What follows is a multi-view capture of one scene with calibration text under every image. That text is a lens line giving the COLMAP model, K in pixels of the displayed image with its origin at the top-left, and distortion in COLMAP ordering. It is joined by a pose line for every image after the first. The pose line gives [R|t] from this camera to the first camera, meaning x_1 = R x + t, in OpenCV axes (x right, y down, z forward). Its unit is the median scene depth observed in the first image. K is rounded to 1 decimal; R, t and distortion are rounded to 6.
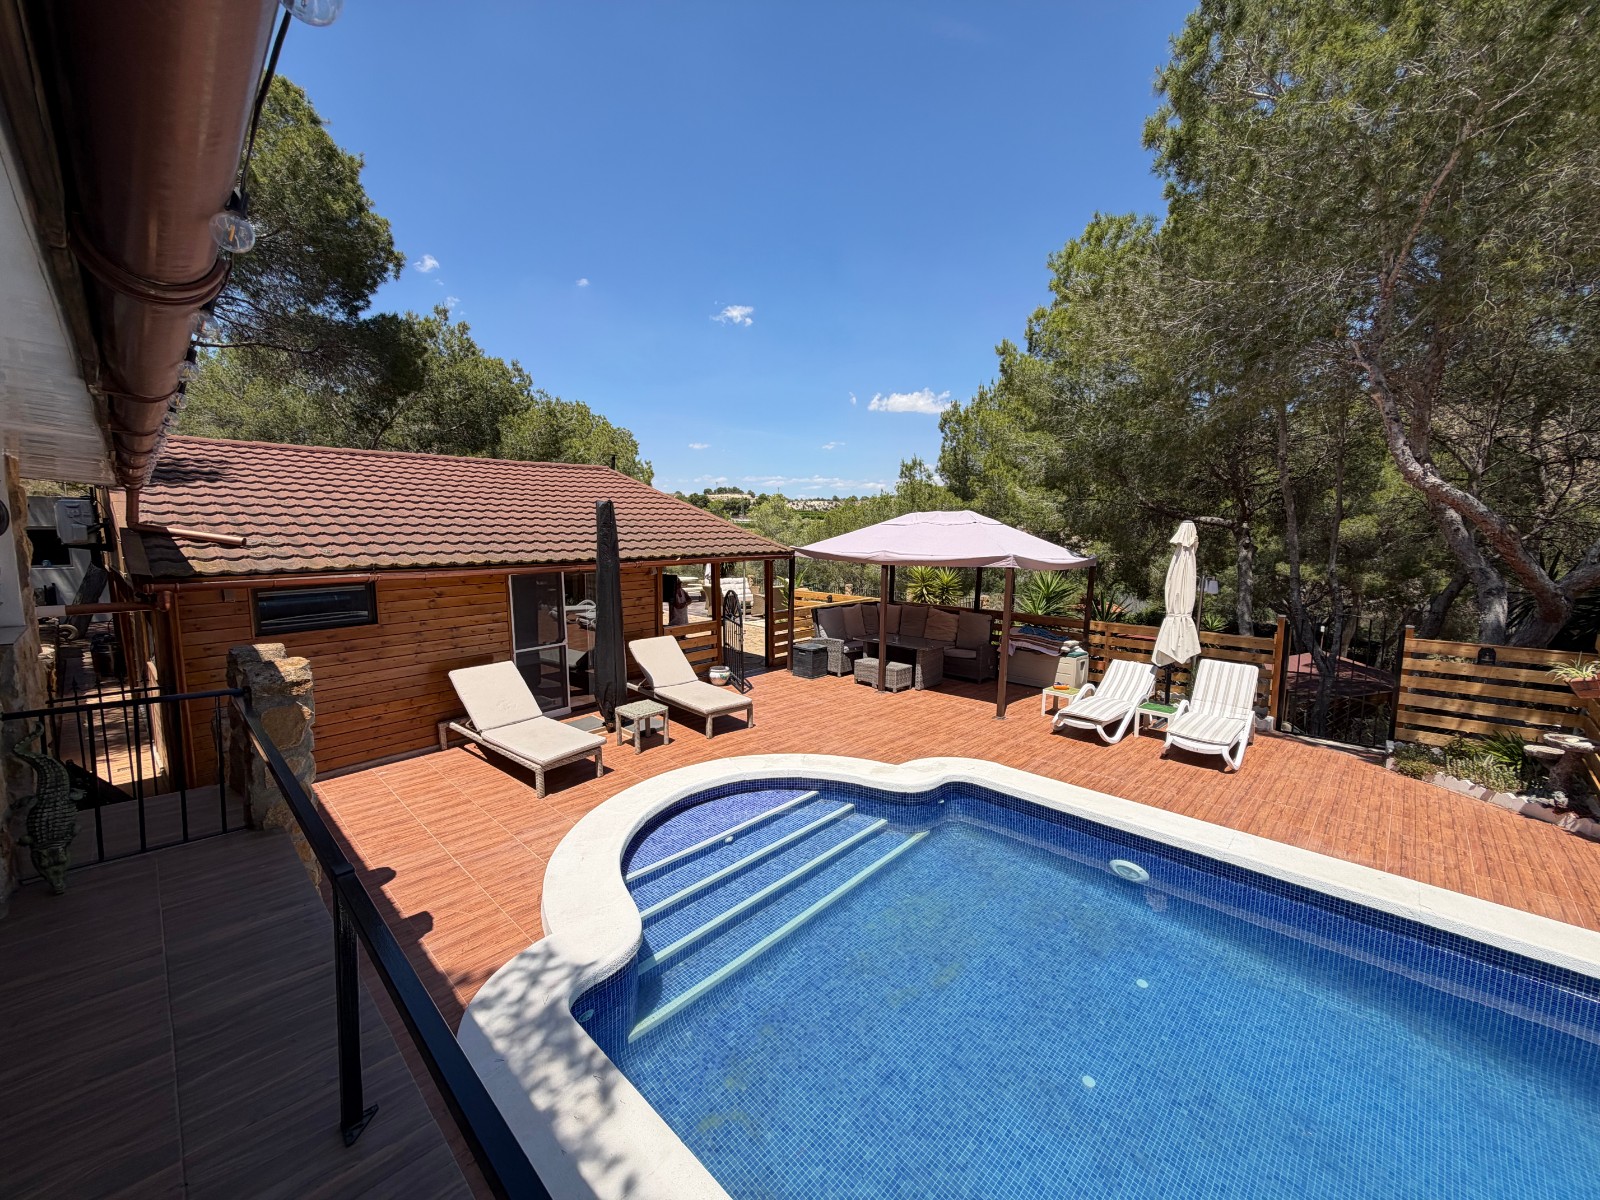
lens RADIAL K [[631.5, 0, 805.7], [0, 631.5, 609.4], [0, 0, 1]] dist [0.000880, -0.000098]
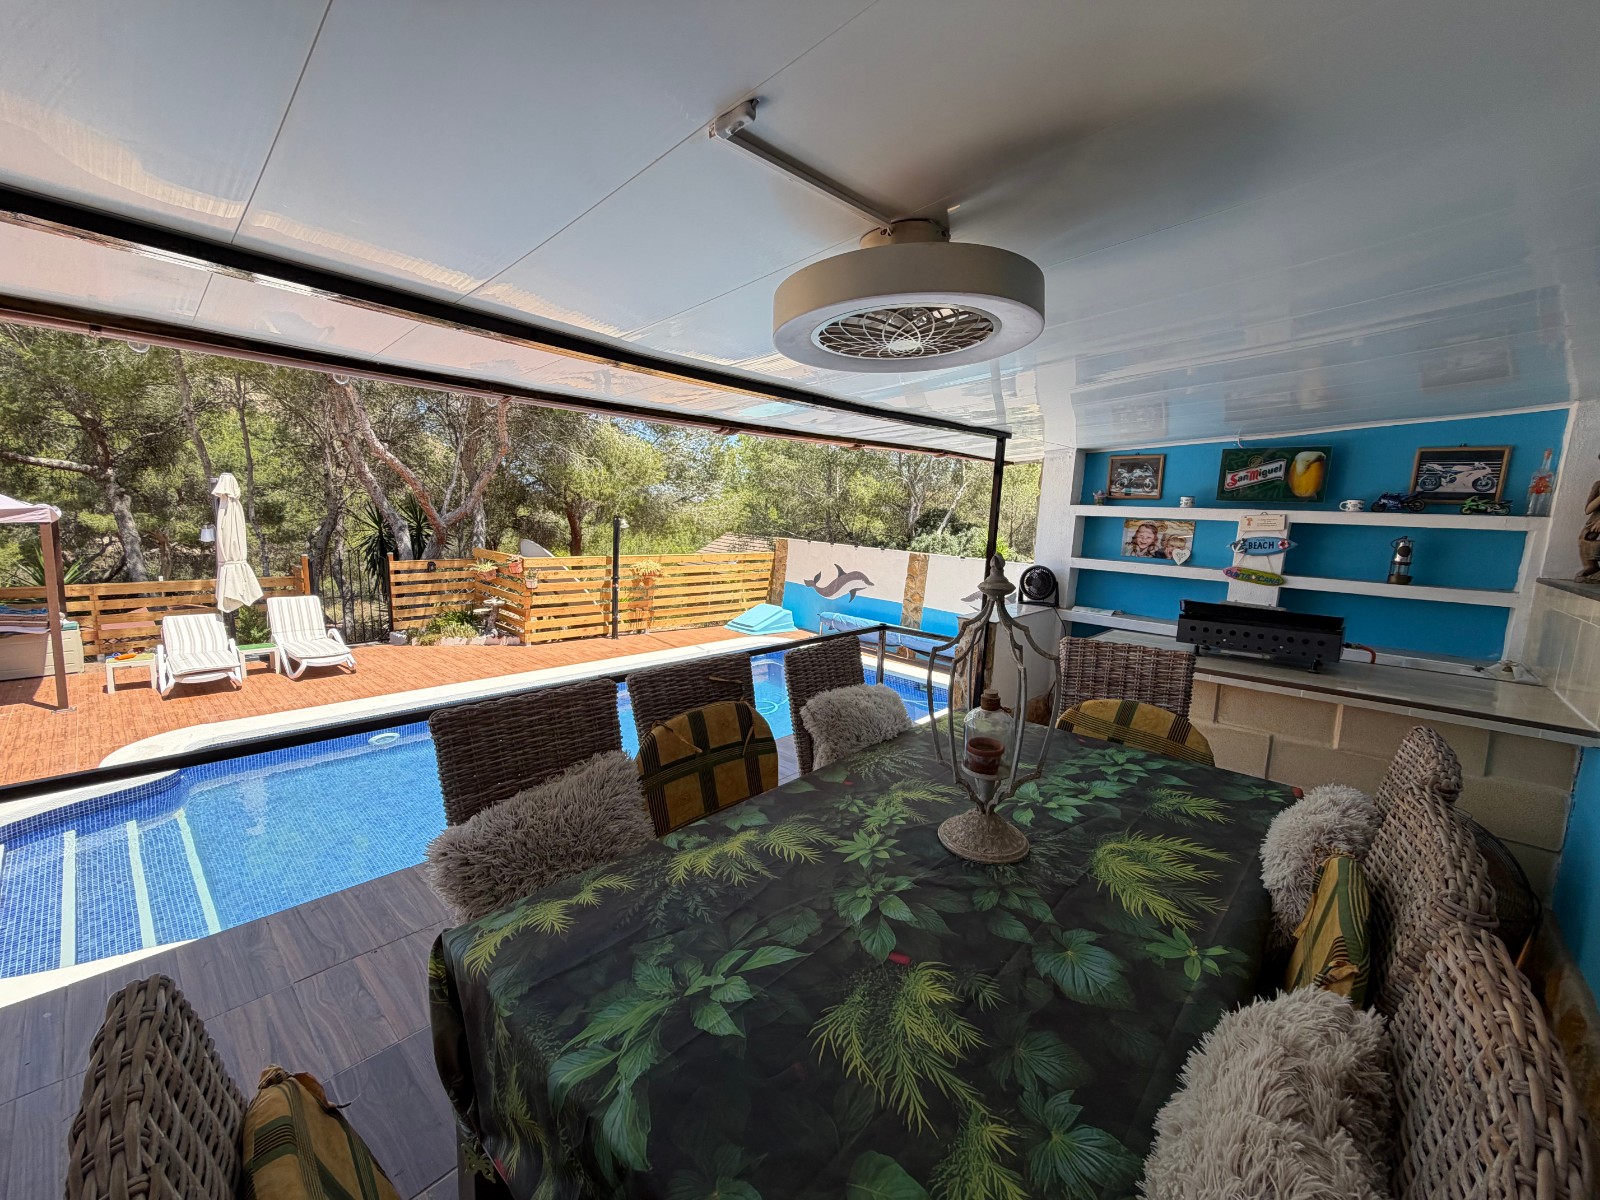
lens RADIAL K [[631.5, 0, 799.3], [0, 631.5, 598.6], [0, 0, 1]] dist [0.000880, -0.000098]
pose [[-0.036018, -0.149295, 0.988136, -0.524795], [0.085239, 0.984716, 0.151886, -0.011404], [-0.995709, 0.089698, -0.022741, 0.079749]]
